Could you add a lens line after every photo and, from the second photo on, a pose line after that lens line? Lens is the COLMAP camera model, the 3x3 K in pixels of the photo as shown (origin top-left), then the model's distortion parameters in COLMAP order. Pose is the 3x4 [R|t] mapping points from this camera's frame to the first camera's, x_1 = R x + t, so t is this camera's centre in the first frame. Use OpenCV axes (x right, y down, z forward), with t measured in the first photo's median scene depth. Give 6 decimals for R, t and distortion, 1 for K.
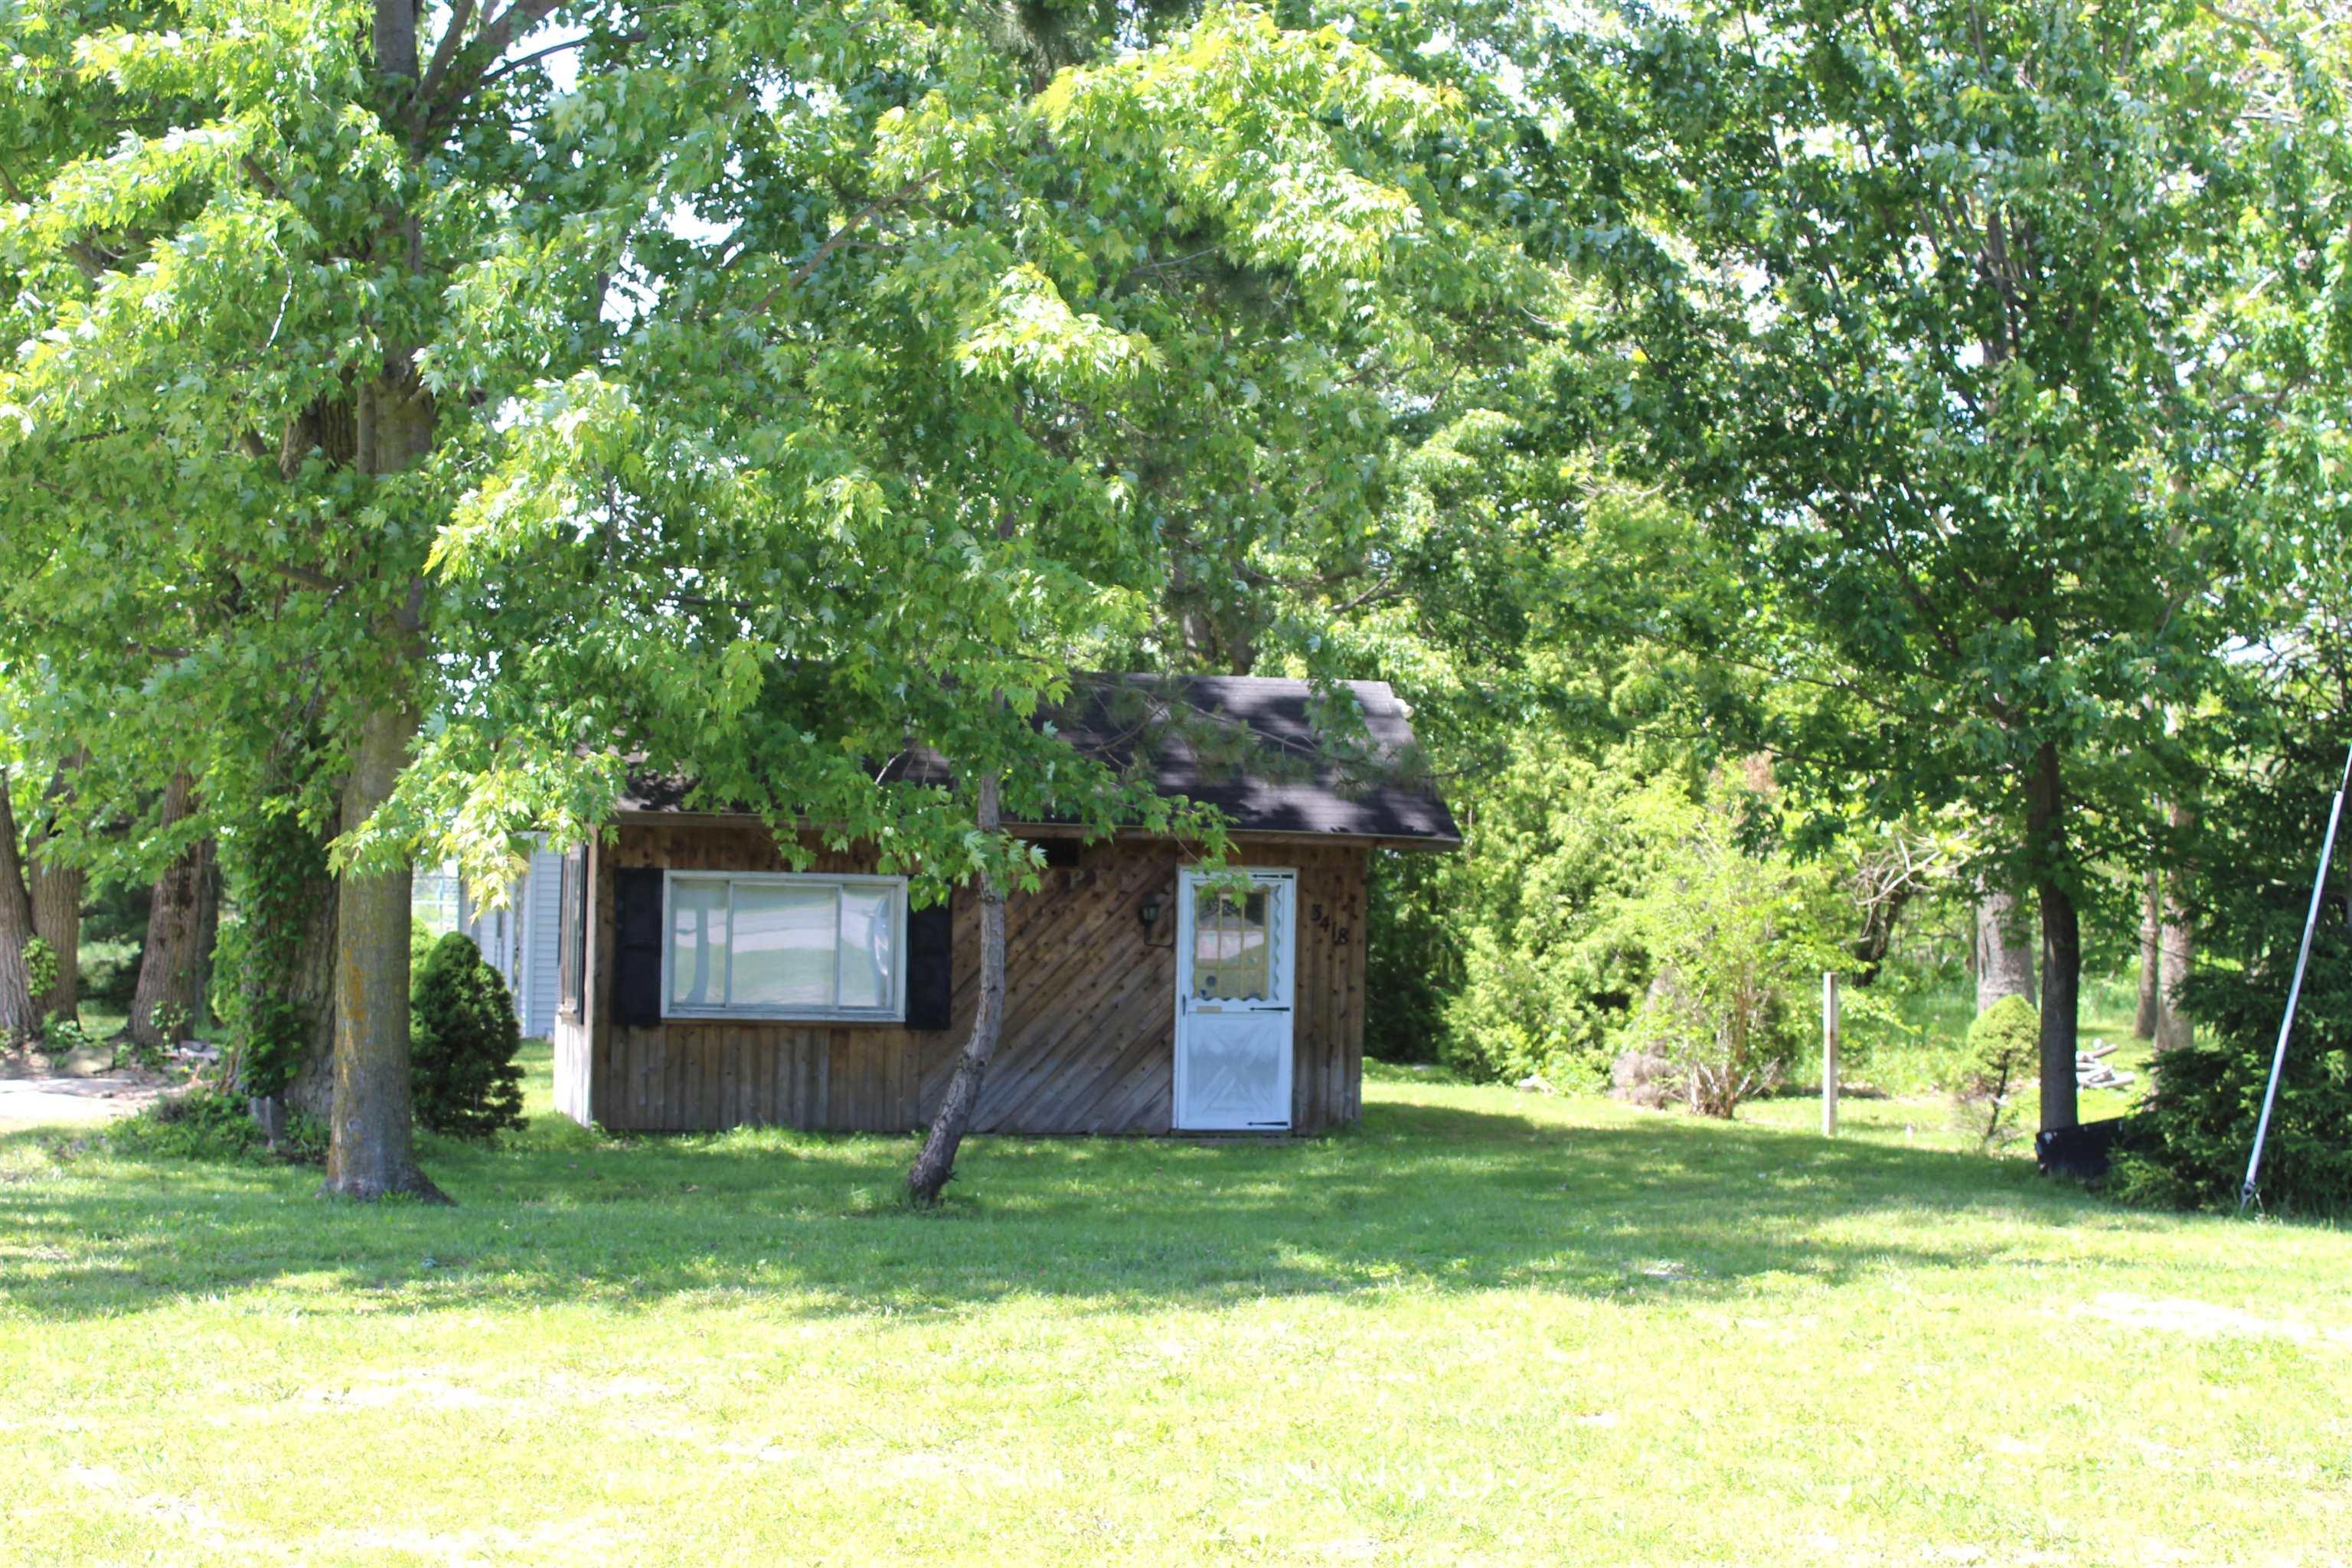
lens RADIAL K [[3806.2, 0, 1175.8], [0, 3806.2, 791.7], [0, 0, 1]] dist [0.110066, 0.000000]
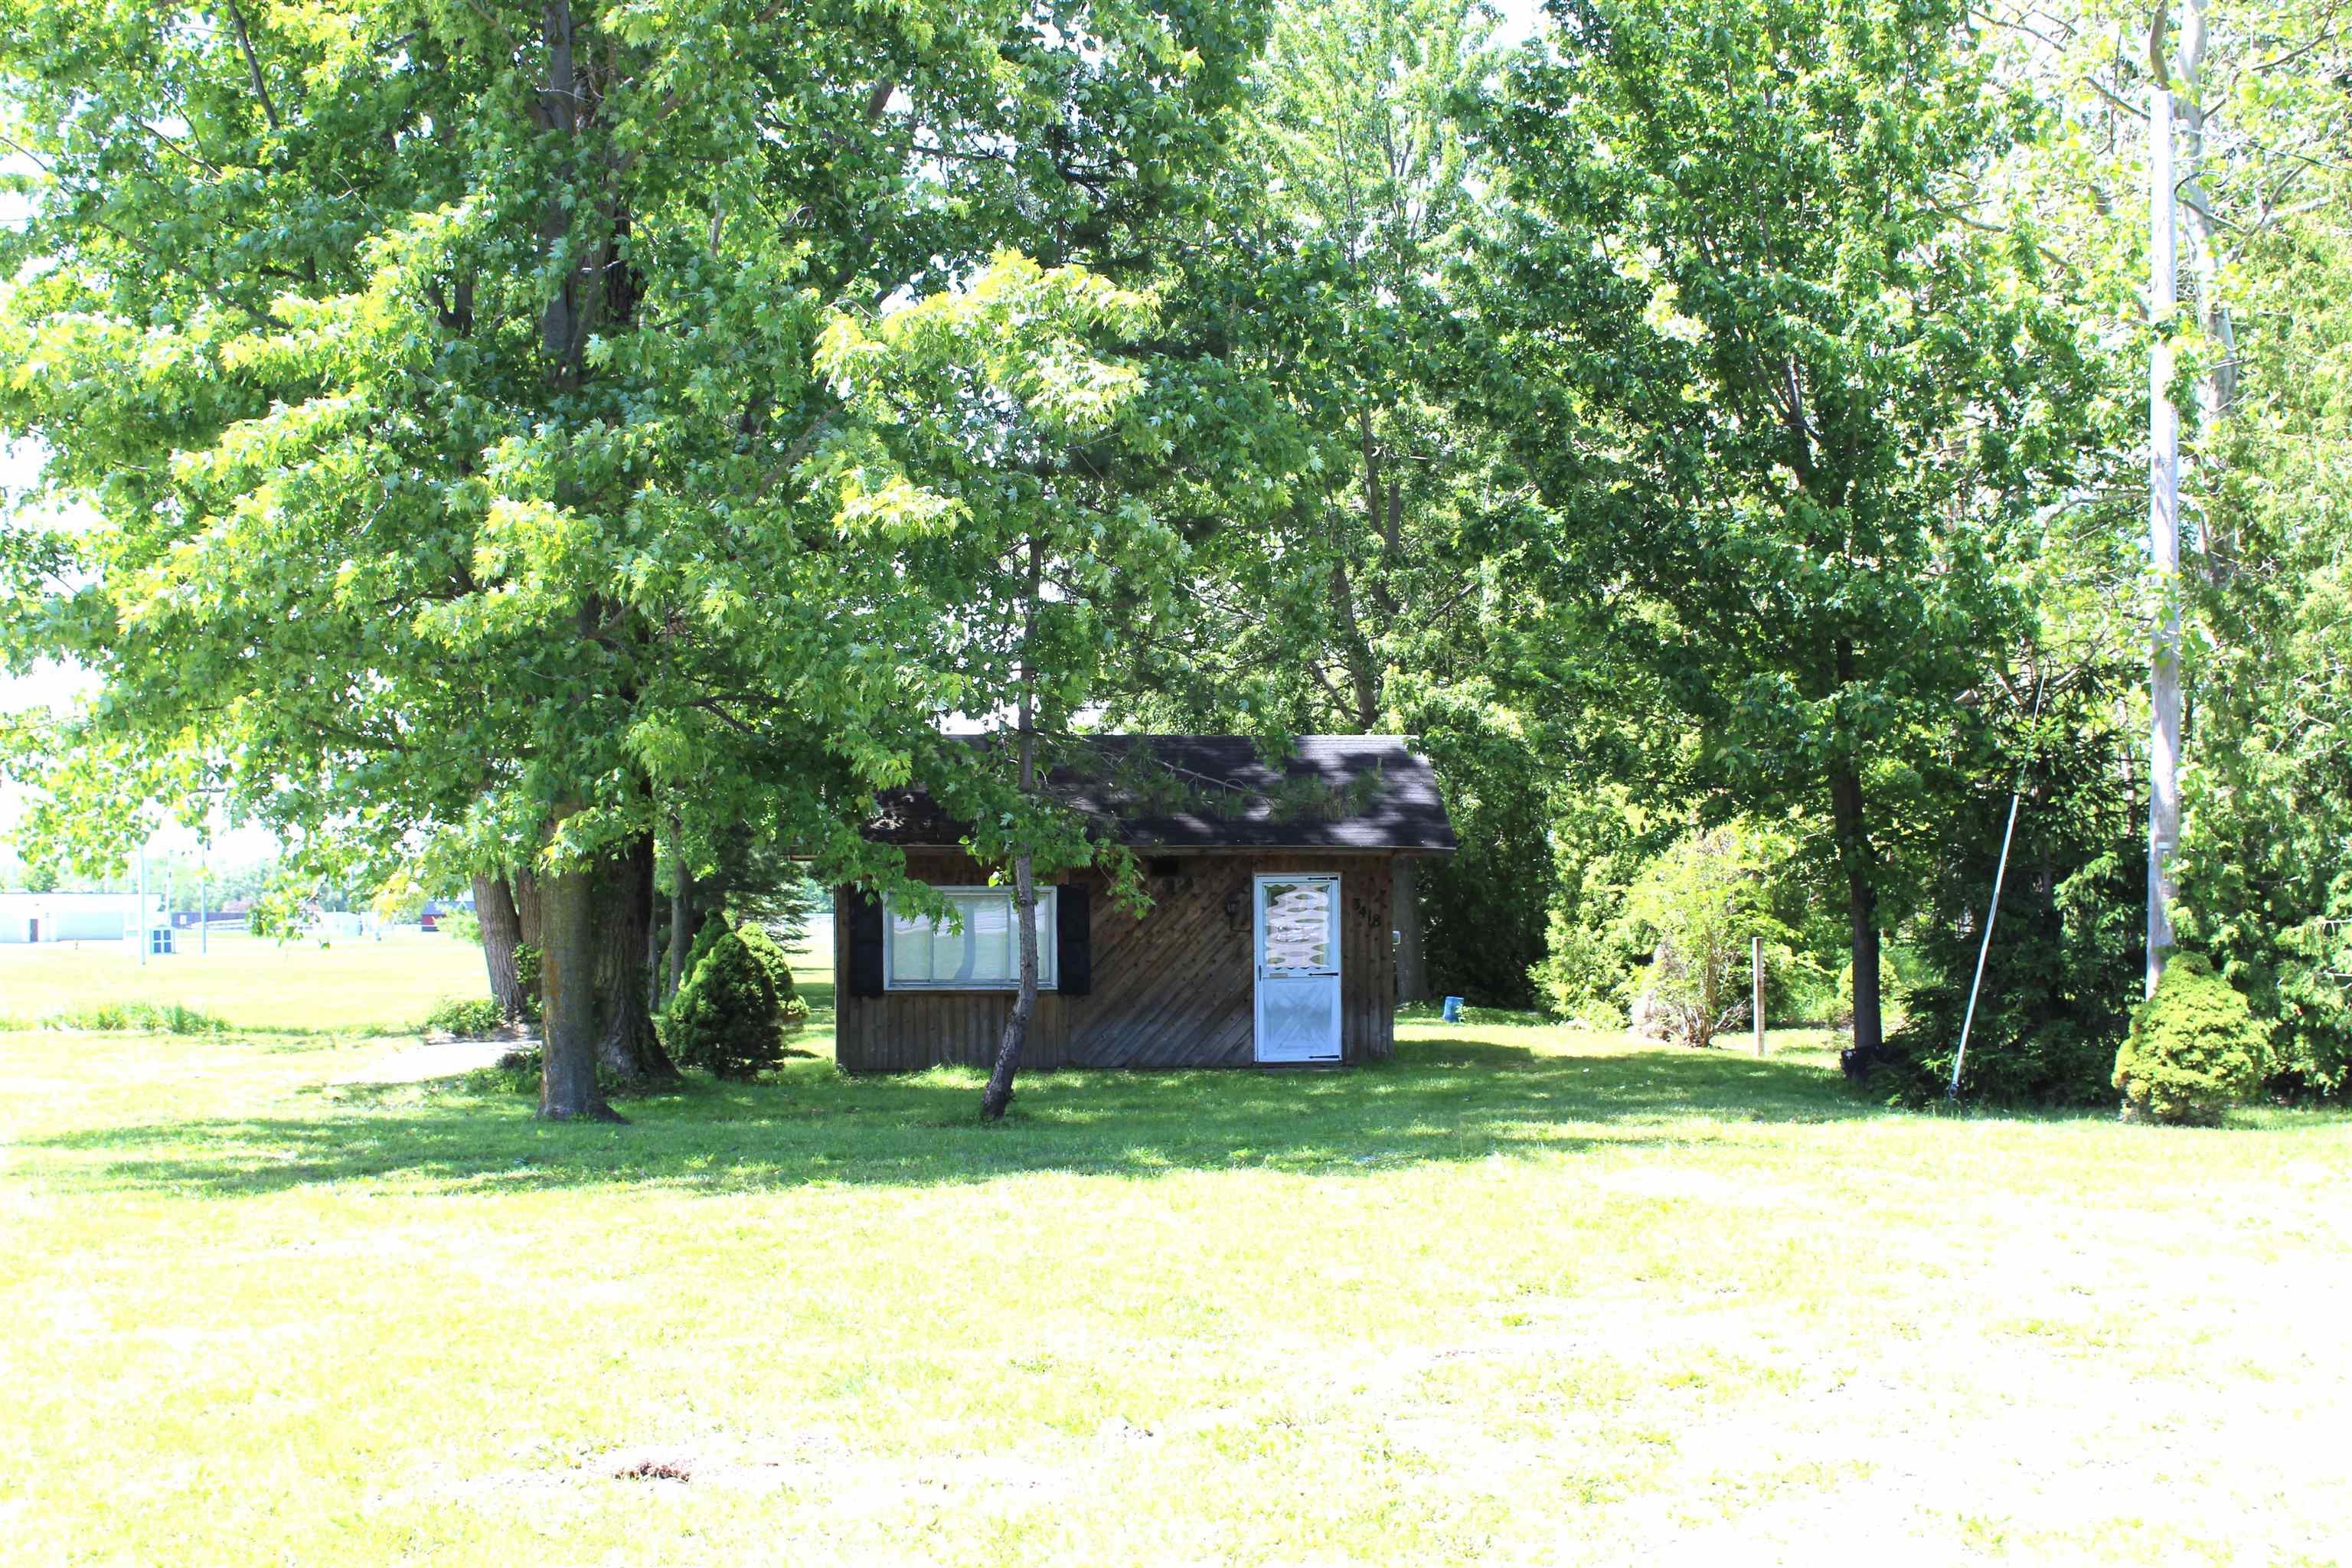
lens RADIAL K [[2734.5, 0, 1175.9], [0, 2734.5, 776.2], [0, 0, 1]] dist [-0.004196, 0.000000]
pose [[0.985886, -0.035824, -0.163538, 0.136458], [0.033097, 0.999264, -0.019372, 0.002586], [0.164111, 0.013686, 0.986347, 0.010023]]
